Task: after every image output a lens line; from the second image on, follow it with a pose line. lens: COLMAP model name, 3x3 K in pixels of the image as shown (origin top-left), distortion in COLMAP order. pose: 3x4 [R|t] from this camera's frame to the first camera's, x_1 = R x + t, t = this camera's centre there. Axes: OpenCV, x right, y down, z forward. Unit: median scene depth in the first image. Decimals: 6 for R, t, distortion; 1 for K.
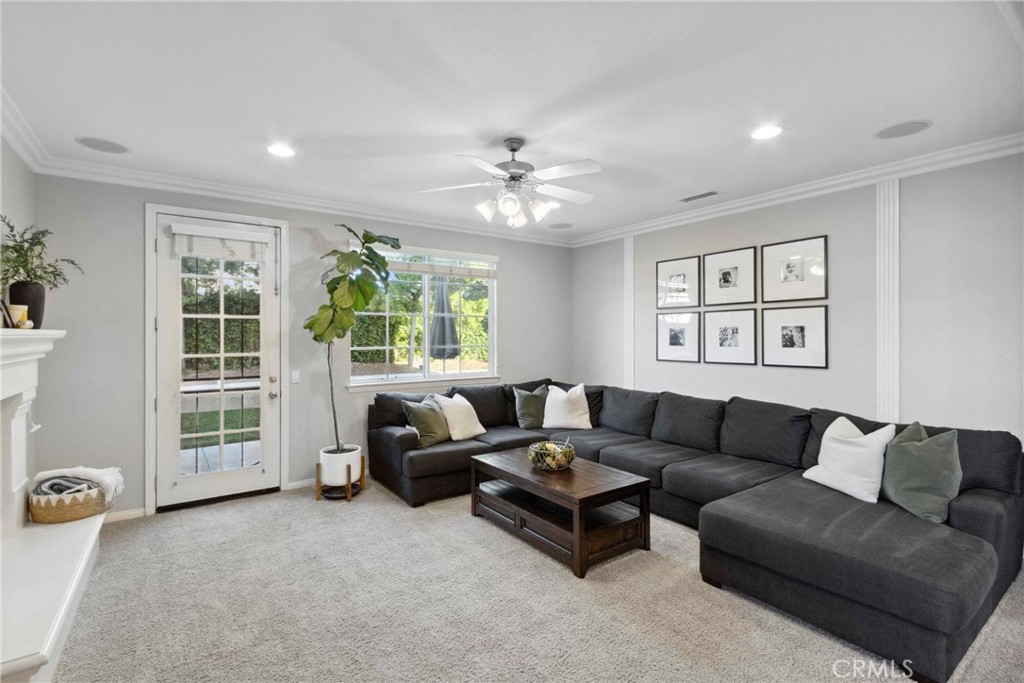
lens RADIAL K [[471.2, 0, 499.5], [0, 471.2, 333.6], [0, 0, 1]] dist [0.002622, 0.000088]
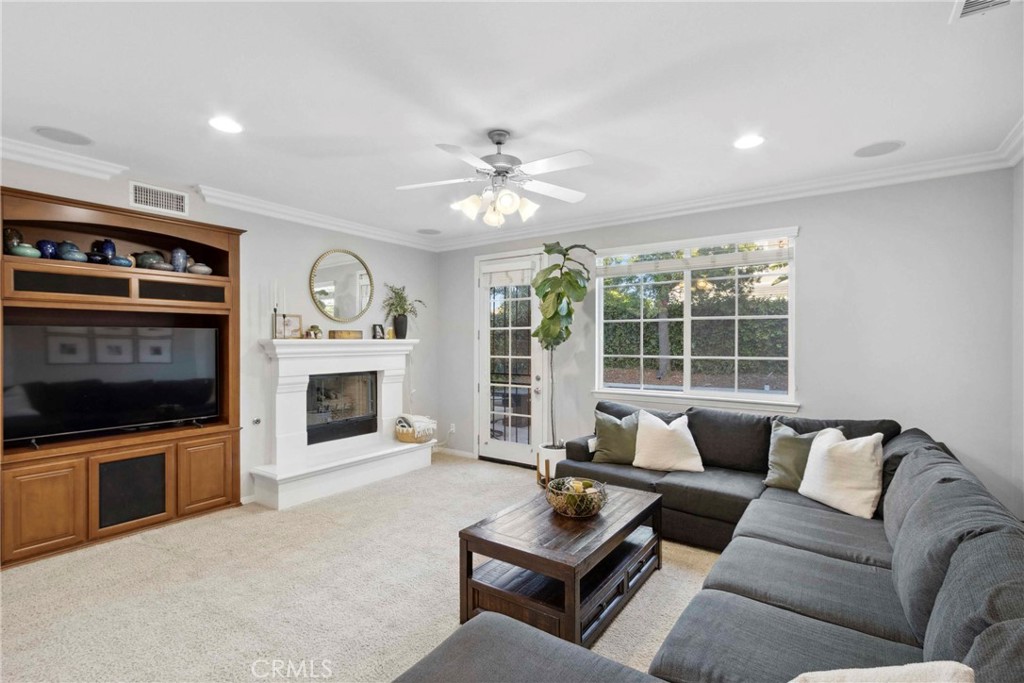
lens RADIAL K [[477.8, 0, 512.0], [0, 477.8, 341.5], [0, 0, 1]] dist [0.001201, -0.000248]
pose [[0.343127, 0.003608, -0.939282, 0.656383], [0.000333, 0.999992, 0.003963, -0.003552], [0.939289, -0.001673, 0.343123, 0.503625]]
